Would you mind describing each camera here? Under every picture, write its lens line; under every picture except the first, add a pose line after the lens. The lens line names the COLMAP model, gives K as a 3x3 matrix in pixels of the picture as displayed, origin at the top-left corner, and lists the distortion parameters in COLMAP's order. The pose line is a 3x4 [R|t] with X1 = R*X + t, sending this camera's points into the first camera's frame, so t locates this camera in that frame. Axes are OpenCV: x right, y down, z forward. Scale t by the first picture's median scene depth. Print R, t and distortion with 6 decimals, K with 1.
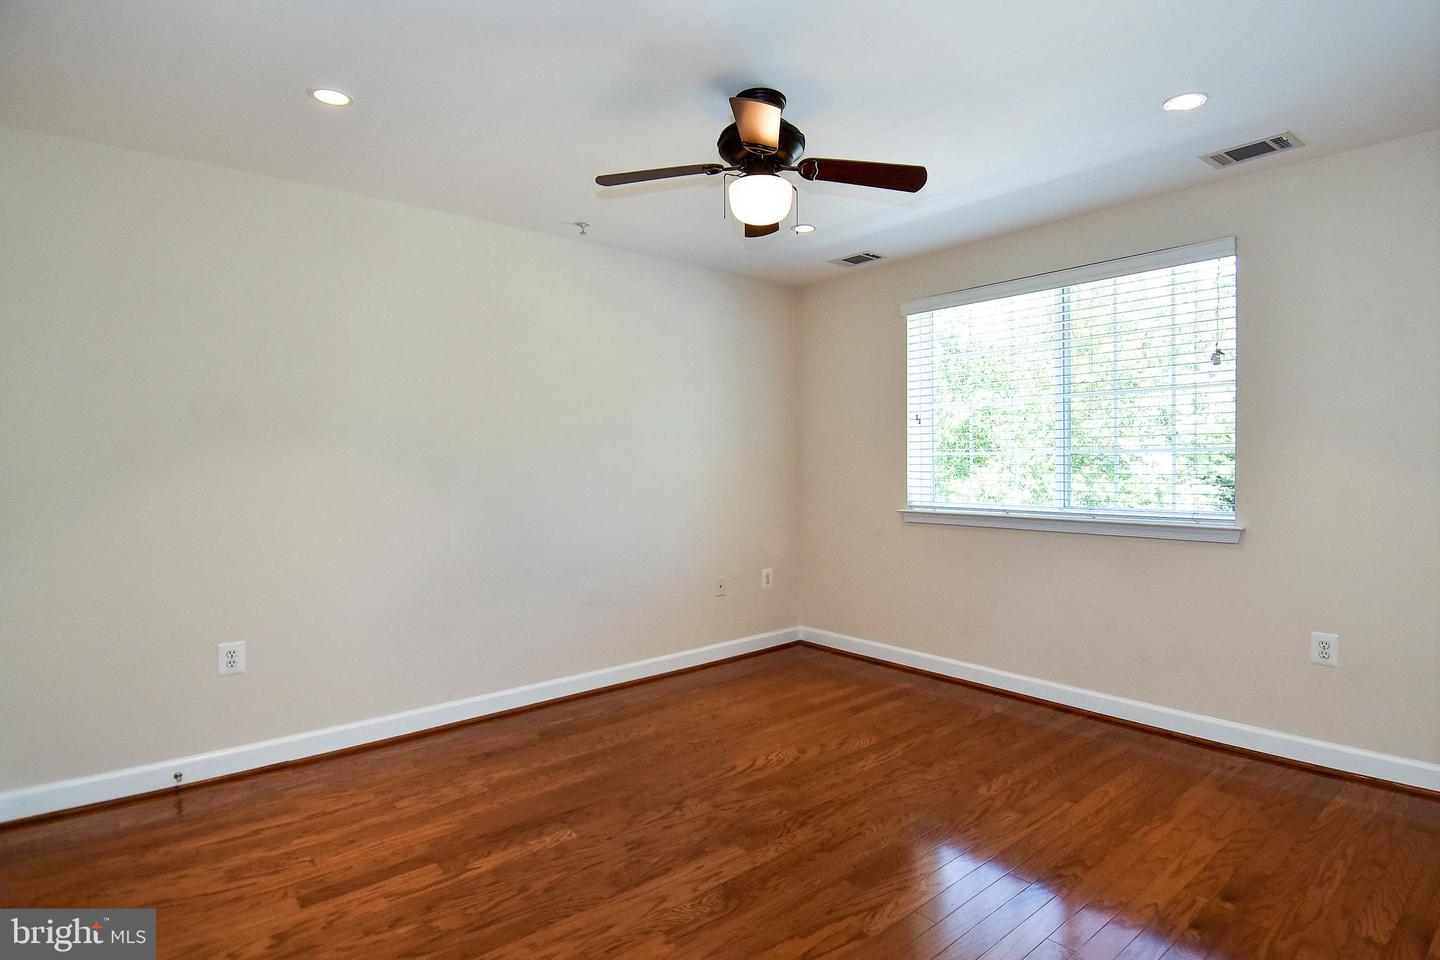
lens RADIAL K [[803.8, 0, 781.9], [0, 803.8, 462.8], [0, 0, 1]] dist [0.041699, -0.062205]
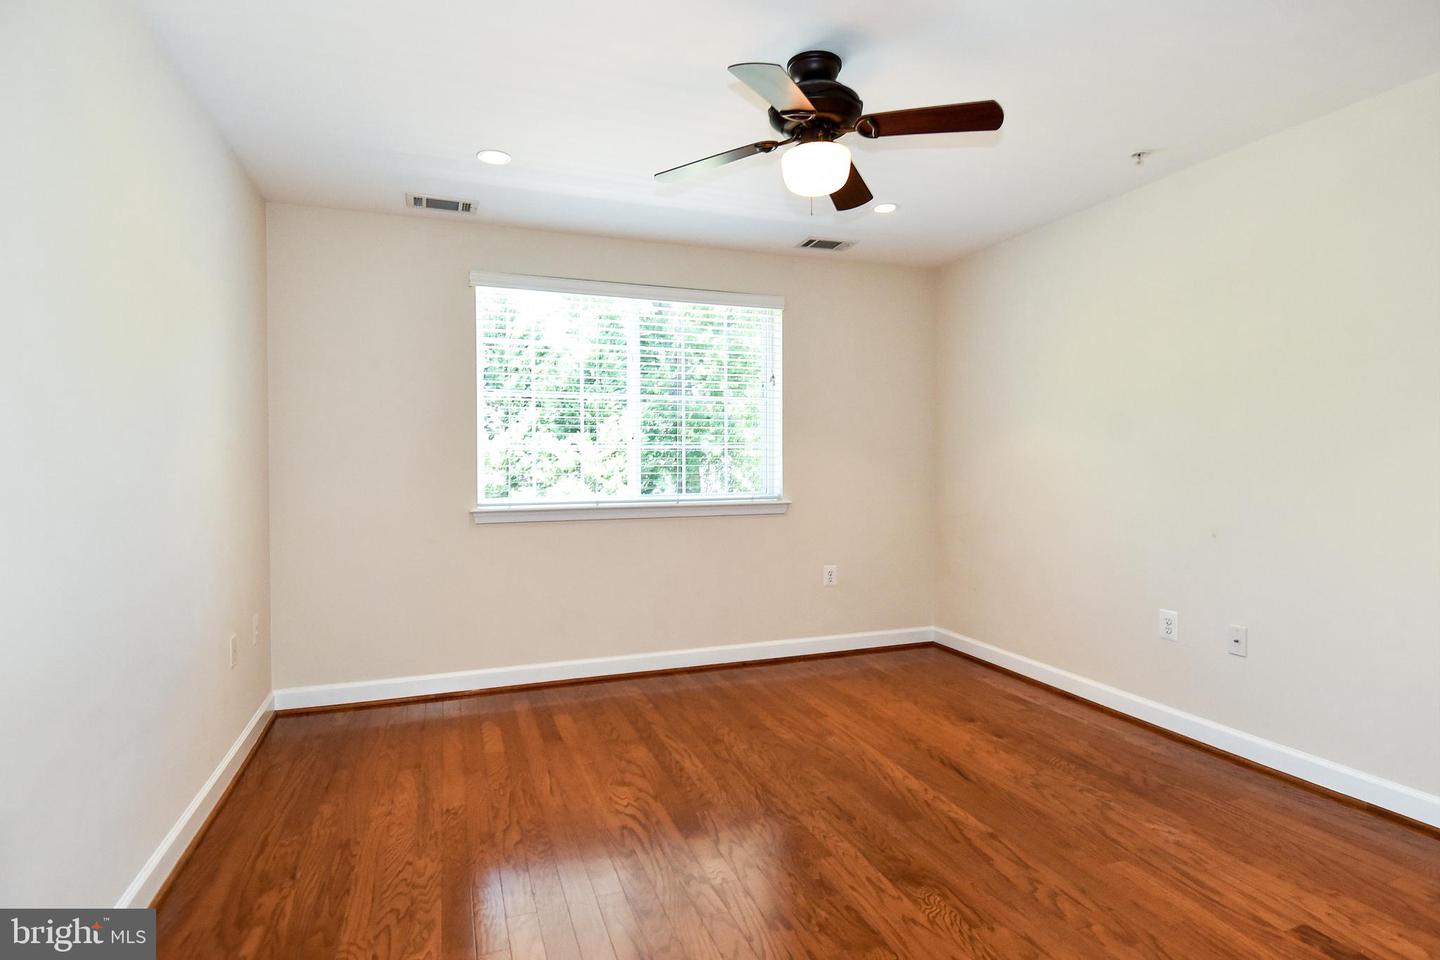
lens RADIAL K [[755.7, 0, 753.9], [0, 755.7, 455.4], [0, 0, 1]] dist [0.063649, -0.064931]
pose [[0.341757, 0.016435, 0.939644, -0.701492], [0.006181, 0.999786, -0.019735, 0.025510], [-0.939768, 0.012552, 0.341583, 0.595338]]
